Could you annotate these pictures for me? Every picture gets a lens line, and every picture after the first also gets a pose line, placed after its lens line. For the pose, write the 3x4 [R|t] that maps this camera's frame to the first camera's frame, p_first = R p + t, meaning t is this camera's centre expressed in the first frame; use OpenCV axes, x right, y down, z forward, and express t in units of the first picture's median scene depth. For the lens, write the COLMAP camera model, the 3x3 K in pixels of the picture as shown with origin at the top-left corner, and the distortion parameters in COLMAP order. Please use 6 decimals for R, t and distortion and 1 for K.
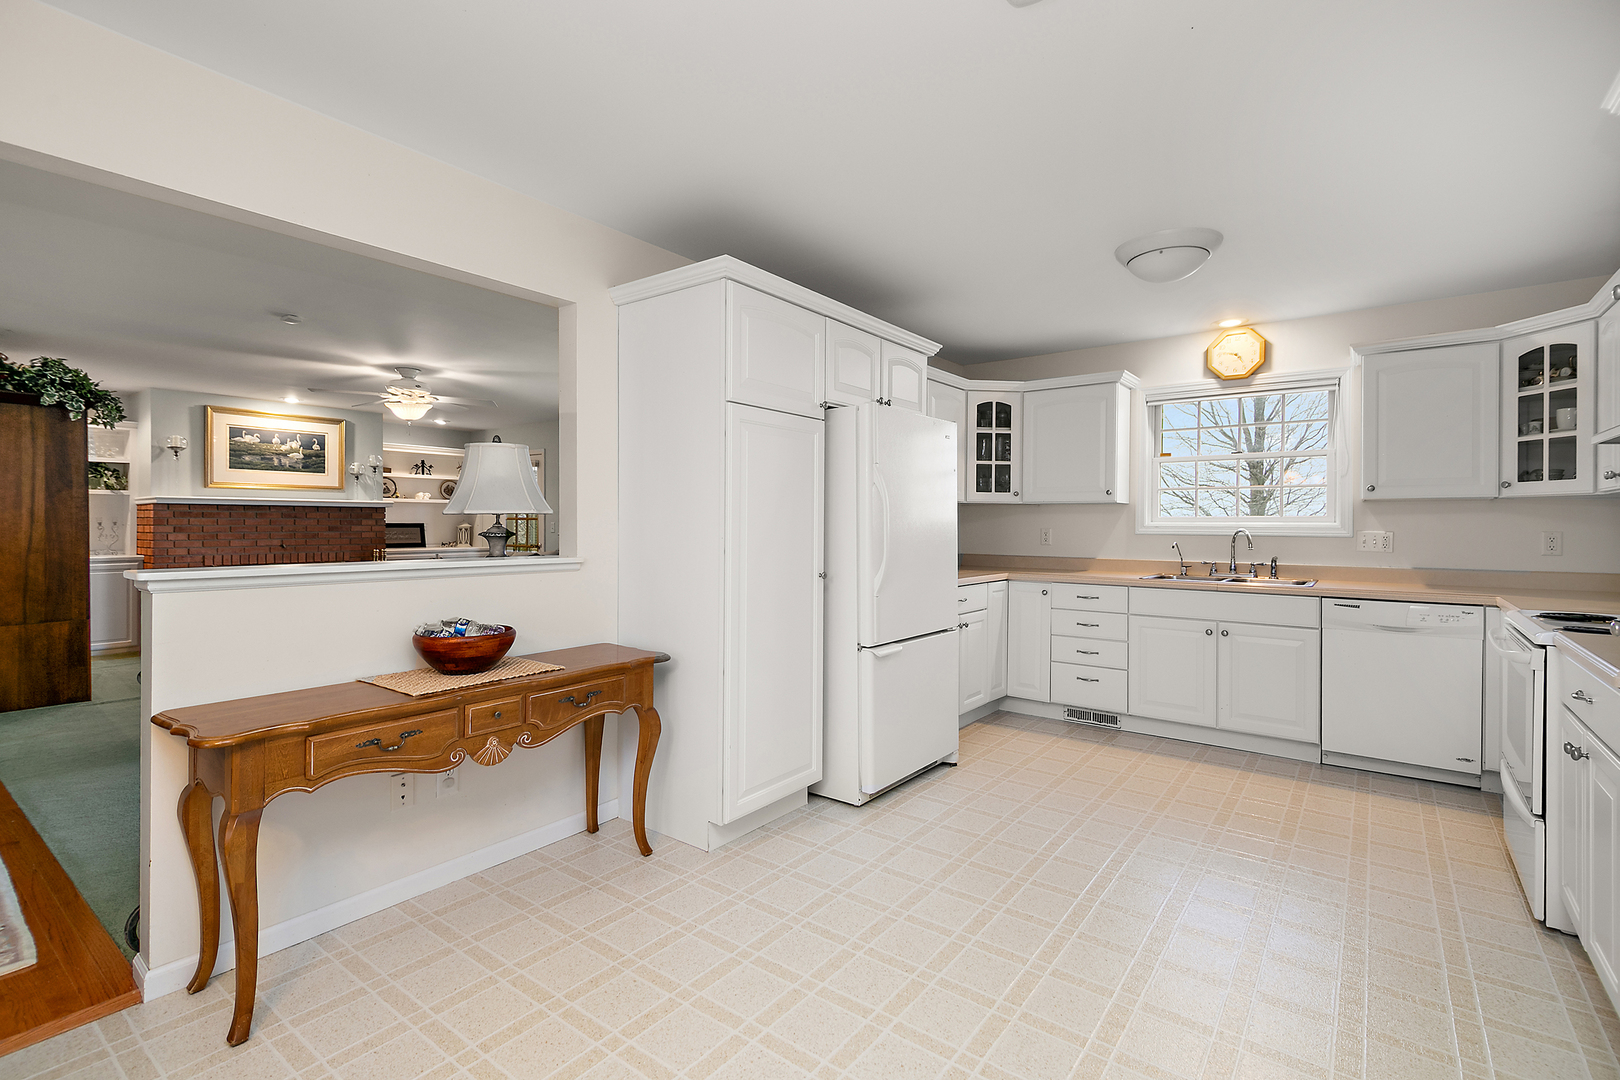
lens RADIAL K [[739.1, 0, 791.0], [0, 739.1, 534.2], [0, 0, 1]] dist [0.024316, -0.004183]
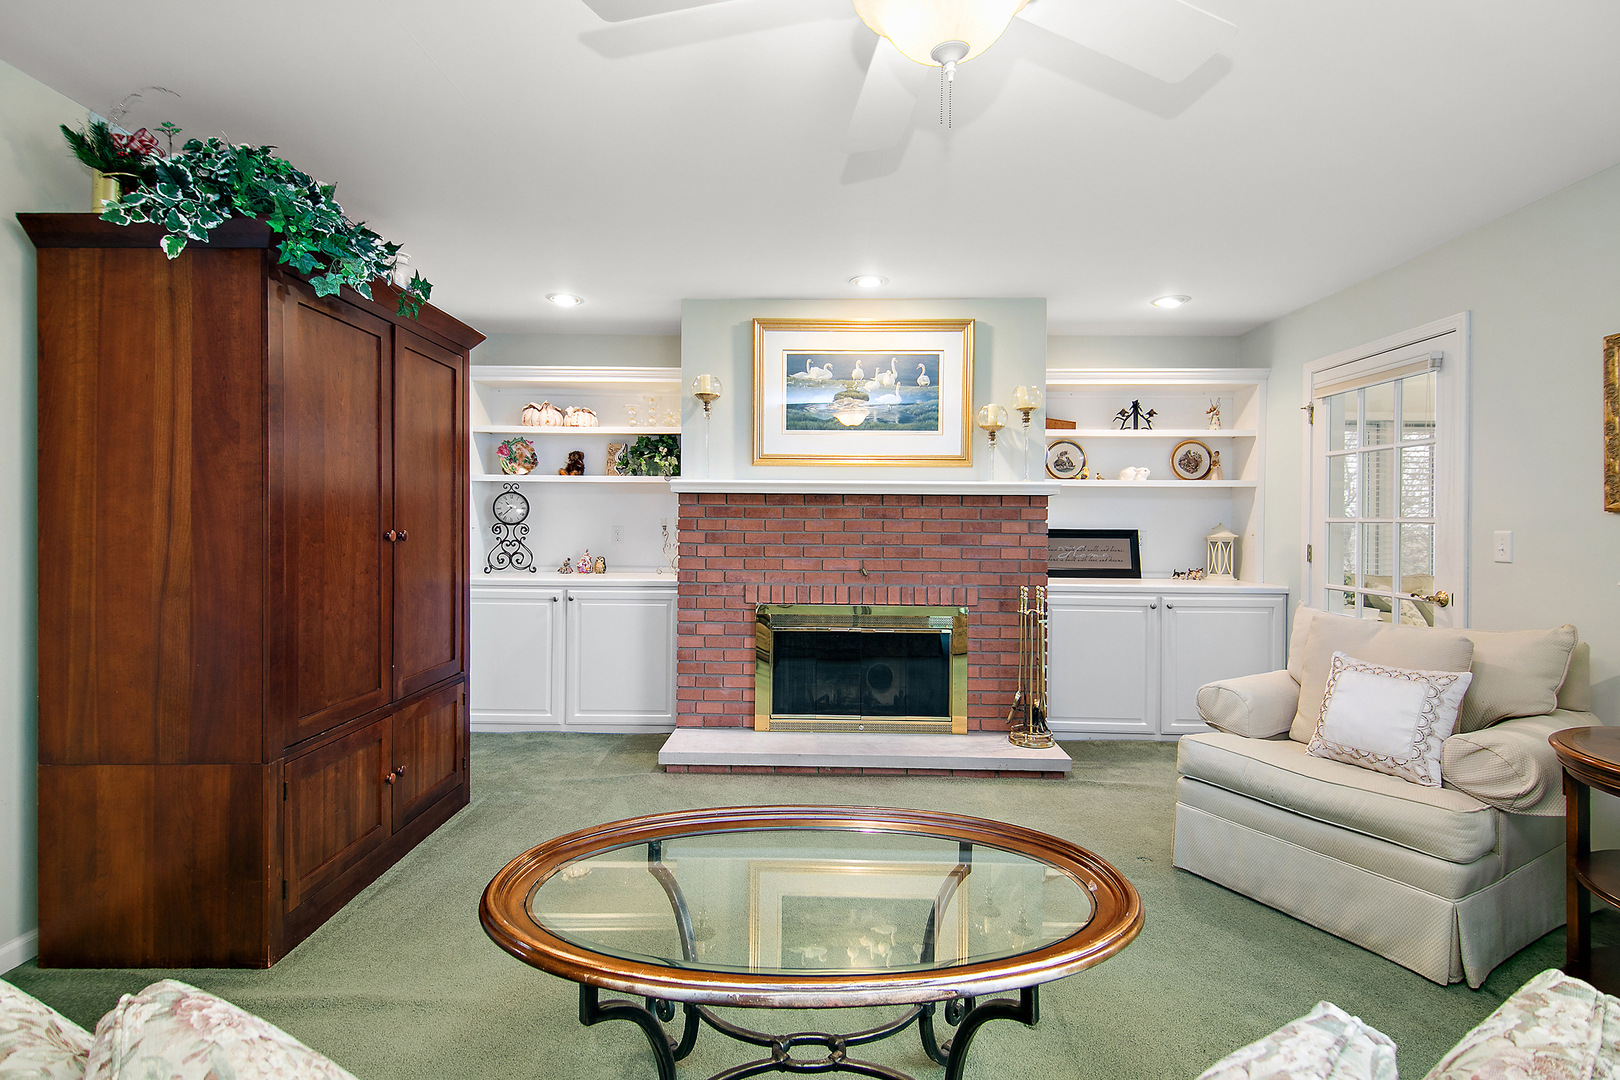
lens RADIAL K [[739.1, 0, 837.3], [0, 739.1, 525.5], [0, 0, 1]] dist [0.024316, -0.004183]
pose [[0.619848, 0.003441, -0.784714, -0.283097], [-0.017377, 0.999805, -0.009342, -0.011396], [0.784530, 0.019426, 0.619787, 0.660513]]
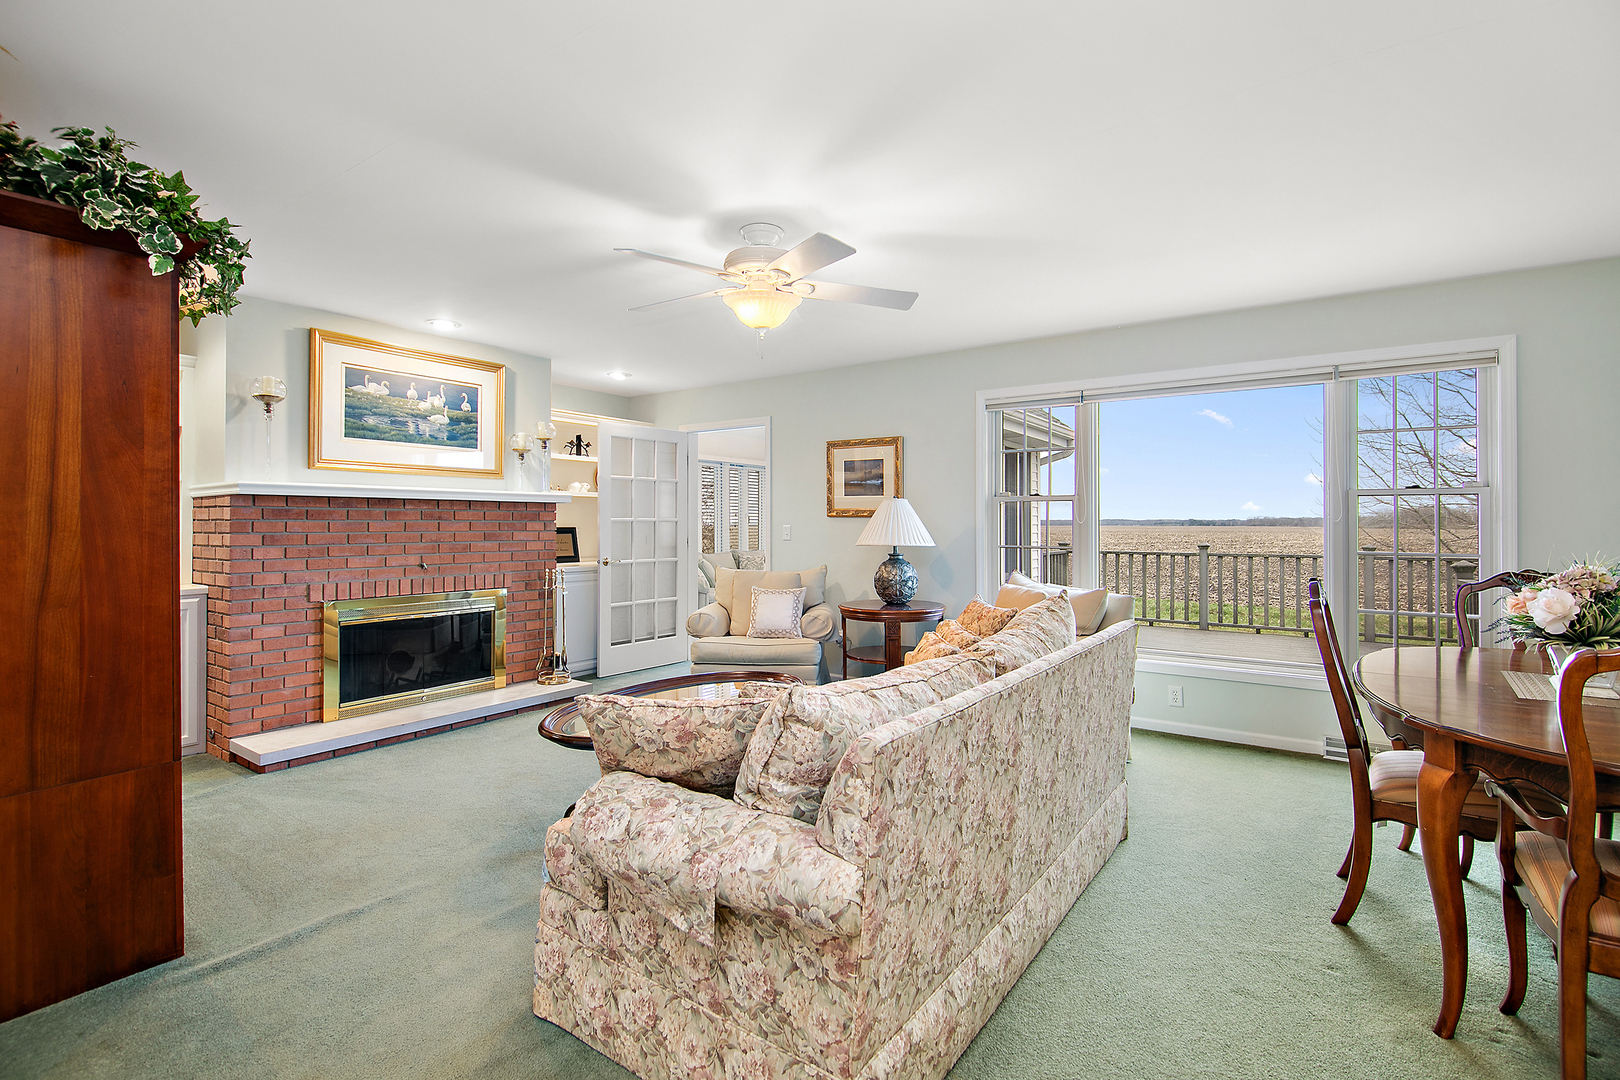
lens RADIAL K [[739.1, 0, 778.5], [0, 739.1, 530.5], [0, 0, 1]] dist [0.024316, -0.004183]
pose [[0.999364, -0.004352, 0.035396, -0.408469], [0.004587, 0.999968, -0.006564, -0.007525], [-0.035366, 0.006722, 0.999352, 0.378072]]
